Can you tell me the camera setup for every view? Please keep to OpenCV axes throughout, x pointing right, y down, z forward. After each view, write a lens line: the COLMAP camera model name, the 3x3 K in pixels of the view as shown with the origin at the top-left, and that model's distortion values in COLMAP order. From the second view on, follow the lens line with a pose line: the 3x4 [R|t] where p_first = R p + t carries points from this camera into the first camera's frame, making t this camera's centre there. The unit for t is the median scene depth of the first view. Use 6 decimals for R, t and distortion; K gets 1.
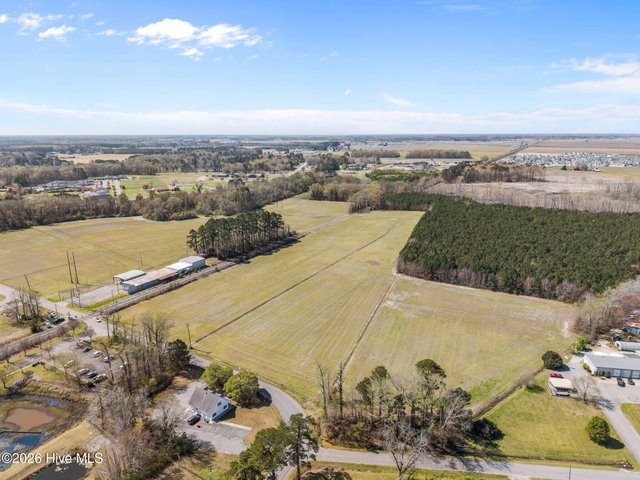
lens RADIAL K [[426.4, 0, 319.4], [0, 426.4, 242.5], [0, 0, 1]] dist [0.042025, -0.045428]
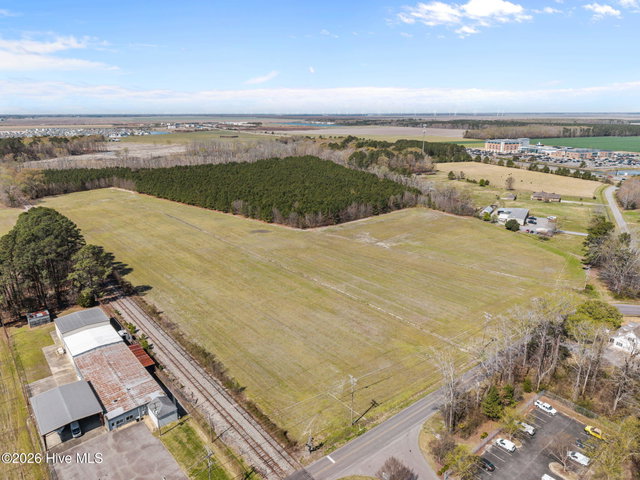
lens RADIAL K [[426.4, 0, 319.4], [0, 426.4, 242.5], [0, 0, 1]] dist [0.042025, -0.045428]
pose [[0.350372, -0.270910, 0.896575, -0.581349], [0.236027, 0.951900, 0.195390, -0.064971], [-0.906383, 0.143157, 0.397461, 0.579146]]
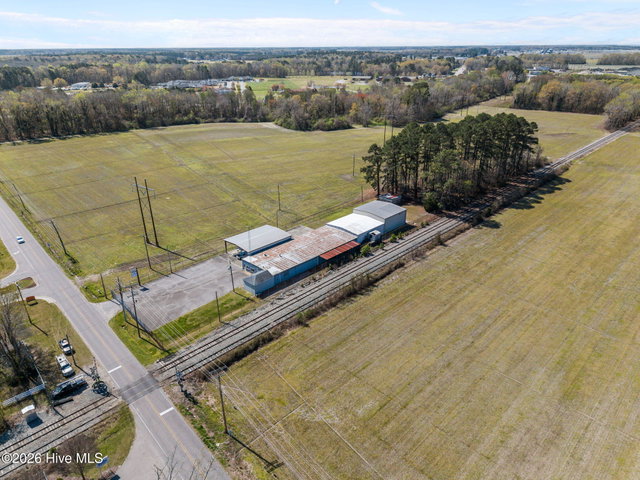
lens RADIAL K [[426.4, 0, 319.4], [0, 426.4, 242.5], [0, 0, 1]] dist [0.042025, -0.045428]
pose [[0.963233, 0.109089, -0.245523, -0.239228], [-0.063610, 0.980473, 0.186081, -0.007475], [0.261028, -0.163621, 0.951364, 0.523359]]
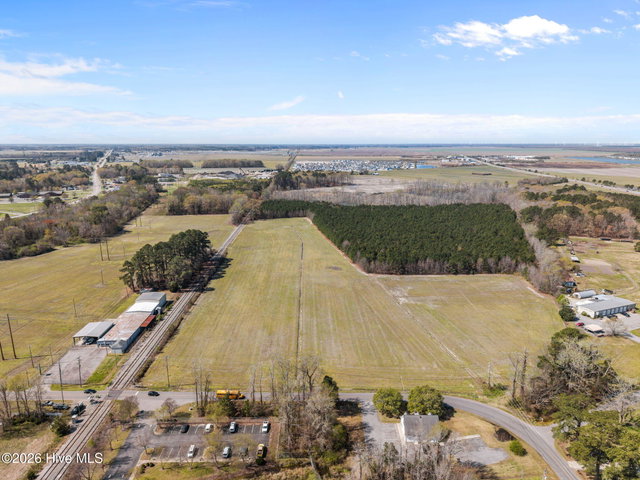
lens RADIAL K [[426.4, 0, 319.4], [0, 426.4, 242.5], [0, 0, 1]] dist [0.042025, -0.045428]
pose [[0.855502, -0.115816, 0.504681, -0.416362], [0.127012, 0.991825, 0.012306, -0.030653], [-0.501981, 0.053573, 0.863218, 0.136048]]
